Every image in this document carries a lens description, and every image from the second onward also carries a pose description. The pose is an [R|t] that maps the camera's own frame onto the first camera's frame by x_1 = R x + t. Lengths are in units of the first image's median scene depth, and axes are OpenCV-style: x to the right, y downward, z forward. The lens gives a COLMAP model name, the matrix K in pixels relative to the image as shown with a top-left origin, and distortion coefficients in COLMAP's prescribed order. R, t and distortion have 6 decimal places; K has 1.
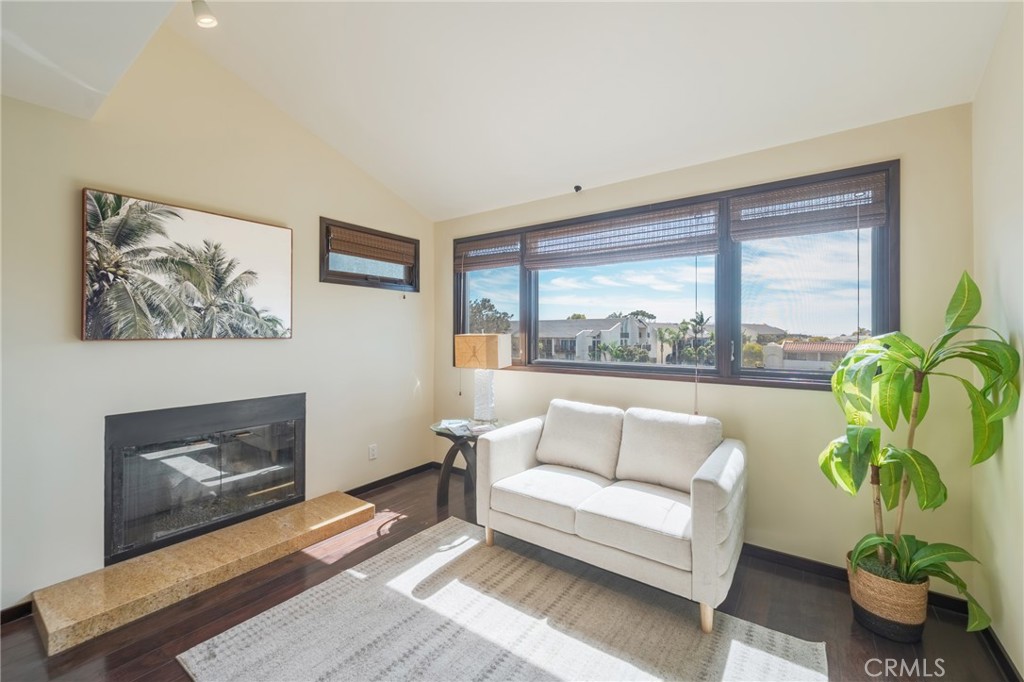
lens RADIAL K [[407.3, 0, 525.6], [0, 407.3, 331.7], [0, 0, 1]] dist [-0.001861, -0.000184]
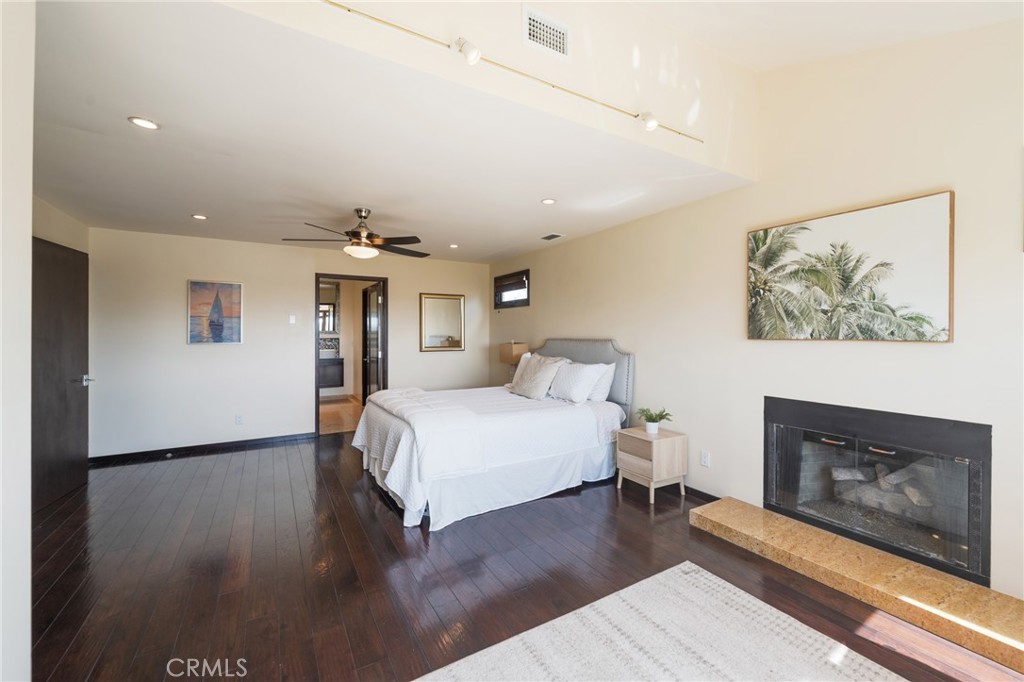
lens RADIAL K [[425.2, 0, 515.4], [0, 425.2, 329.7], [0, 0, 1]] dist [0.000085, 0.000044]
pose [[-0.413041, -0.007416, -0.910682, 0.526576], [0.000207, 0.999966, -0.008237, 0.000154], [0.910713, -0.003591, -0.413025, 0.744812]]
